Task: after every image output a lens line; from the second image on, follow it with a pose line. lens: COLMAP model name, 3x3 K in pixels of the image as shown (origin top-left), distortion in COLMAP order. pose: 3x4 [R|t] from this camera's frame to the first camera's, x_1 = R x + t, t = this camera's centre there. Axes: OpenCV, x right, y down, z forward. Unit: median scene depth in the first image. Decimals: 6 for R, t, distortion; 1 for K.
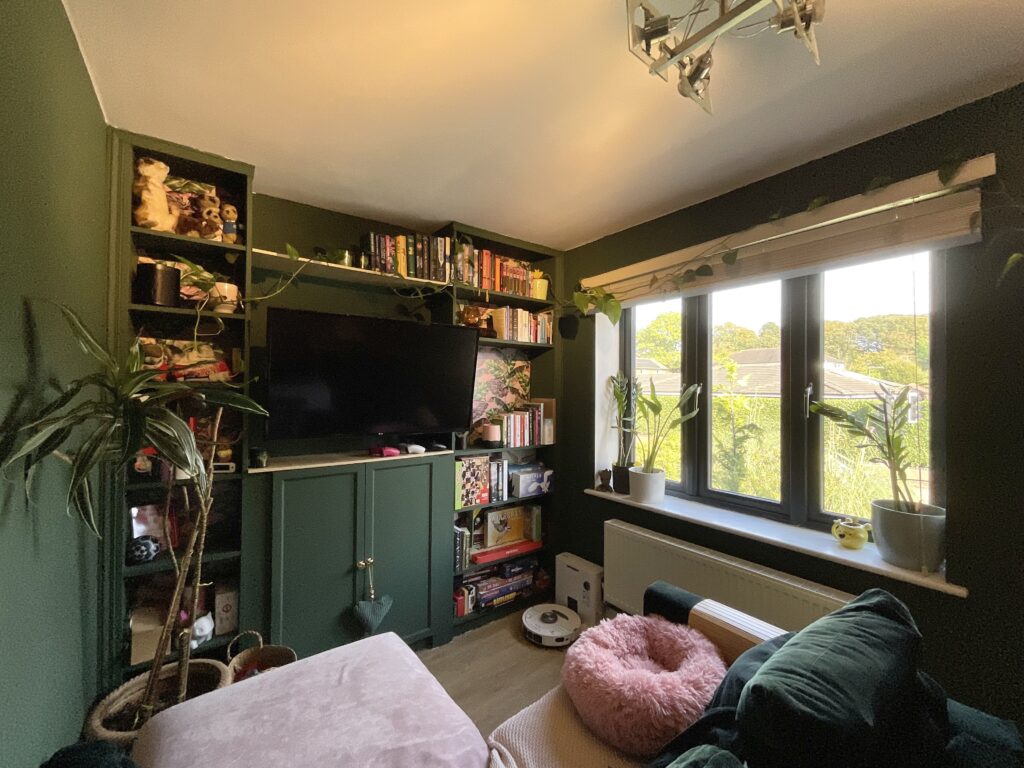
lens RADIAL K [[419.4, 0, 513.9], [0, 419.4, 384.4], [0, 0, 1]] dist [0.002822, 0.000232]
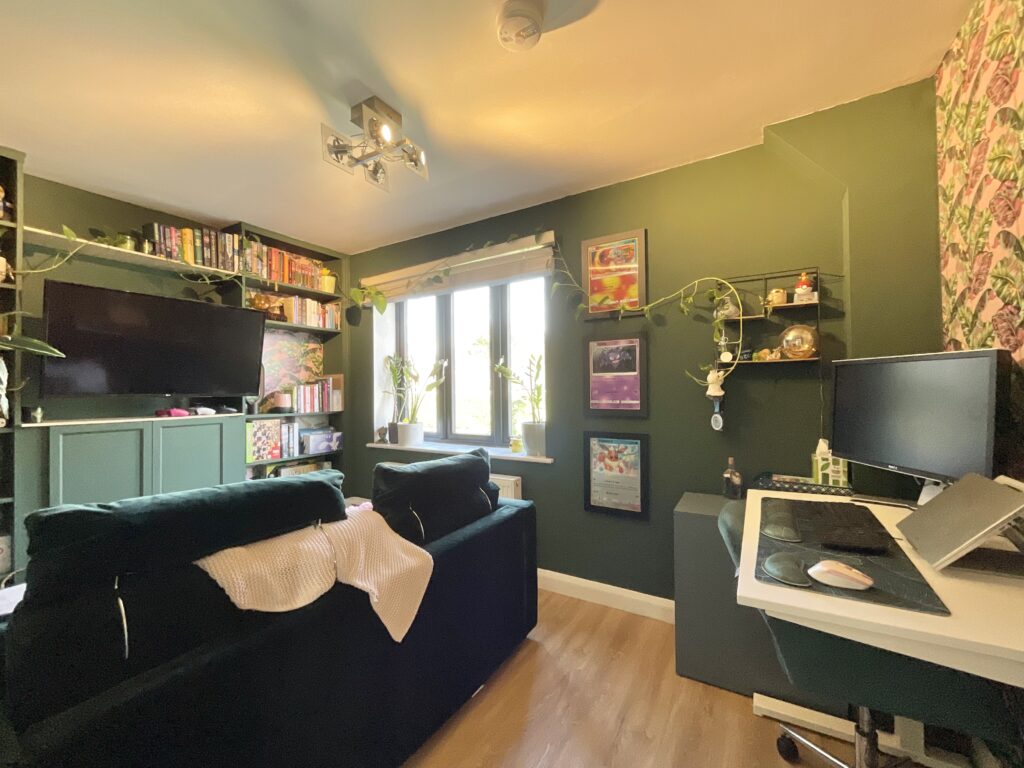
lens RADIAL K [[419.4, 0, 512.7], [0, 419.4, 385.9], [0, 0, 1]] dist [0.002822, 0.000232]
pose [[0.930707, -0.011692, 0.365579, 0.129973], [0.012392, 0.999923, 0.000431, 0.087011], [-0.365556, 0.004129, 0.930780, -0.386408]]
